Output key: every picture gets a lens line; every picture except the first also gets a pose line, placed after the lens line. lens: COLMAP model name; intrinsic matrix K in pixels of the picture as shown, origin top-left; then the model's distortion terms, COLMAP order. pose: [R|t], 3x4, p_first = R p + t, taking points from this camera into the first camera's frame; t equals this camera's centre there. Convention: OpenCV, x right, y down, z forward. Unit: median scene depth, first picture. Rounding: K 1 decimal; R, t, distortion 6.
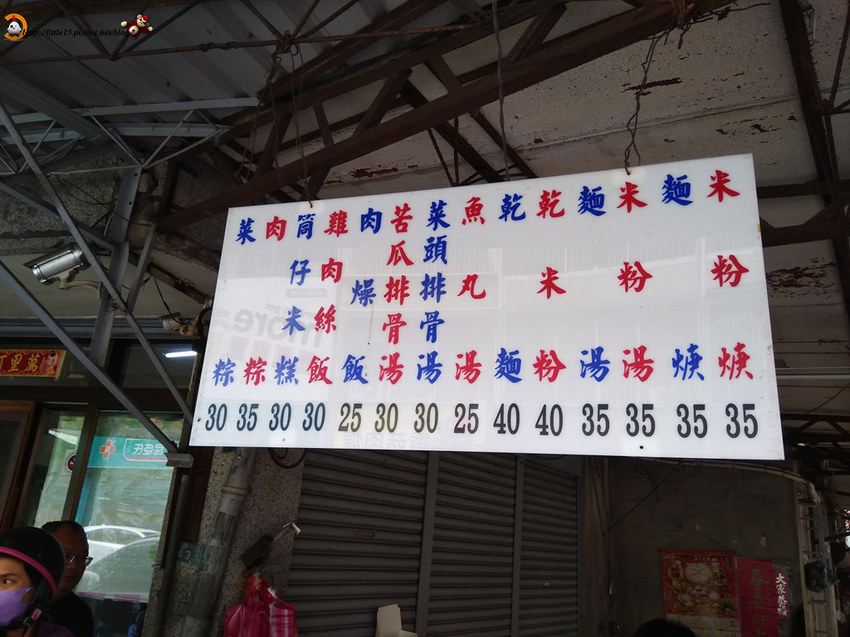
lens RADIAL K [[663.1, 0, 421.4], [0, 663.1, 335.4], [0, 0, 1]] dist [0.076249, -0.134021]
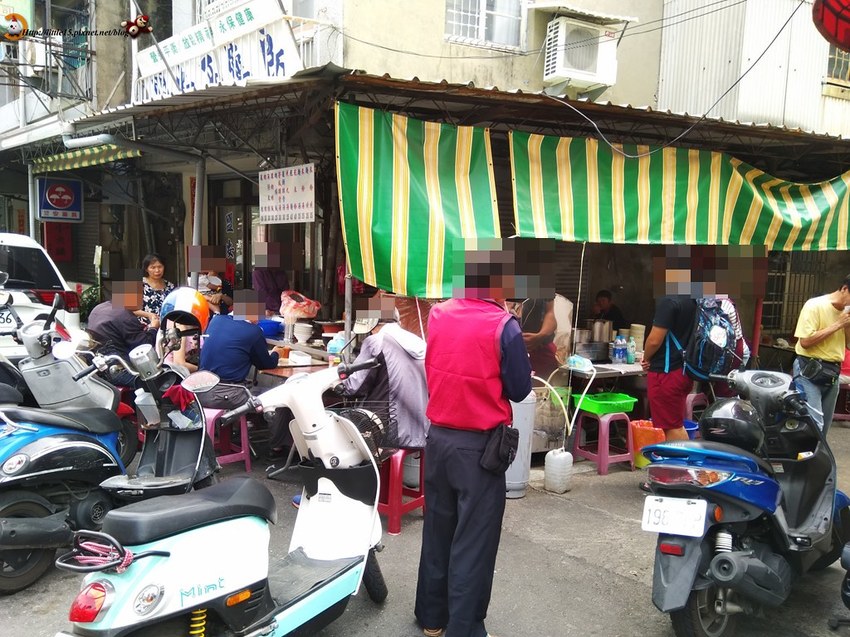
lens RADIAL K [[663.1, 0, 421.4], [0, 663.1, 335.4], [0, 0, 1]] dist [0.076249, -0.134021]
pose [[0.853136, 0.008969, -0.521612, 3.177951], [0.194409, 0.922368, 0.333831, -0.485925], [0.484112, -0.386209, 0.785161, -2.594037]]
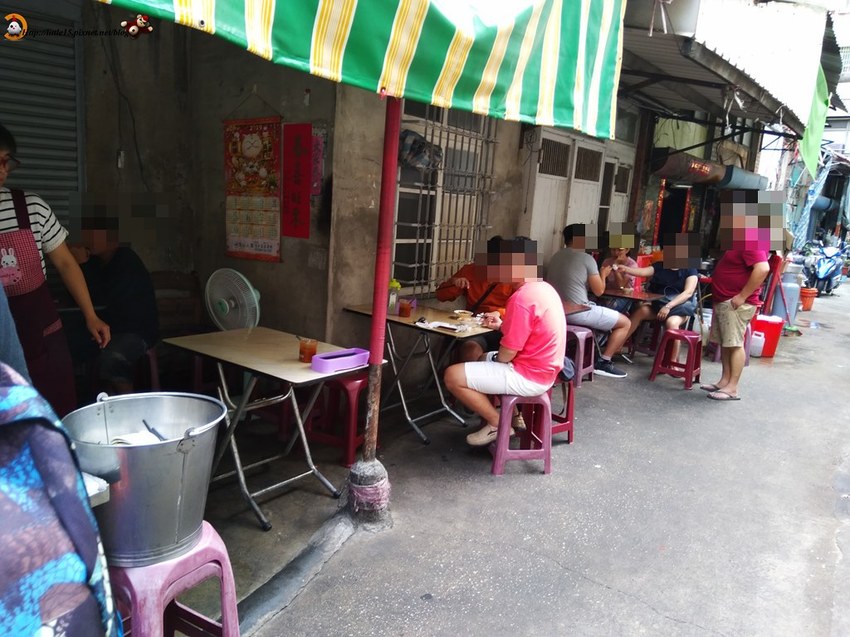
lens RADIAL K [[663.1, 0, 421.4], [0, 663.1, 335.4], [0, 0, 1]] dist [0.076249, -0.134021]
pose [[0.997427, 0.004057, -0.071574, 2.983096], [0.030752, 0.877664, 0.478289, 0.767291], [0.064759, -0.479259, 0.875281, 0.845800]]
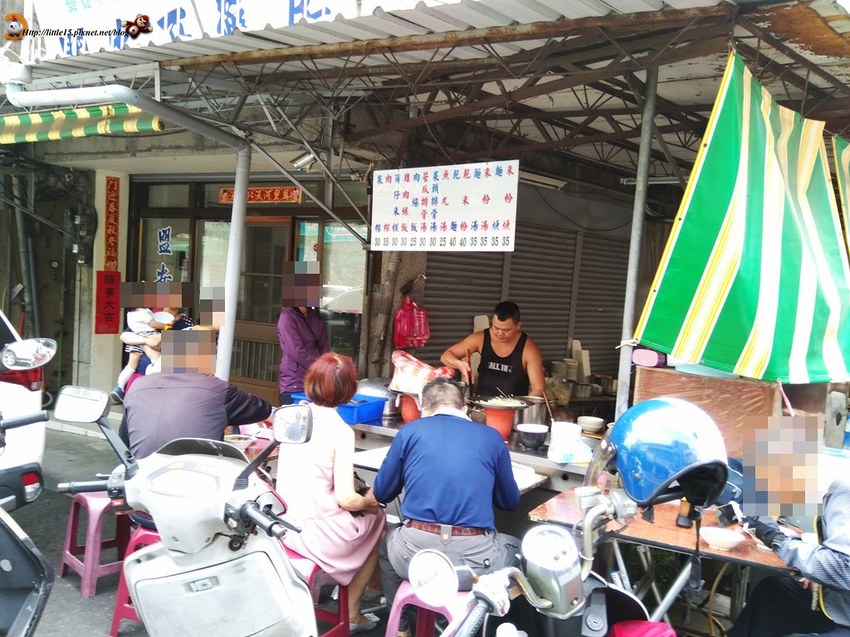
lens RADIAL K [[663.1, 0, 421.4], [0, 663.1, 335.4], [0, 0, 1]] dist [0.076249, -0.134021]
pose [[0.965098, -0.004422, -0.261851, 0.716833], [0.095408, 0.937082, 0.335818, -0.494288], [0.243891, -0.349080, 0.904799, -1.961565]]
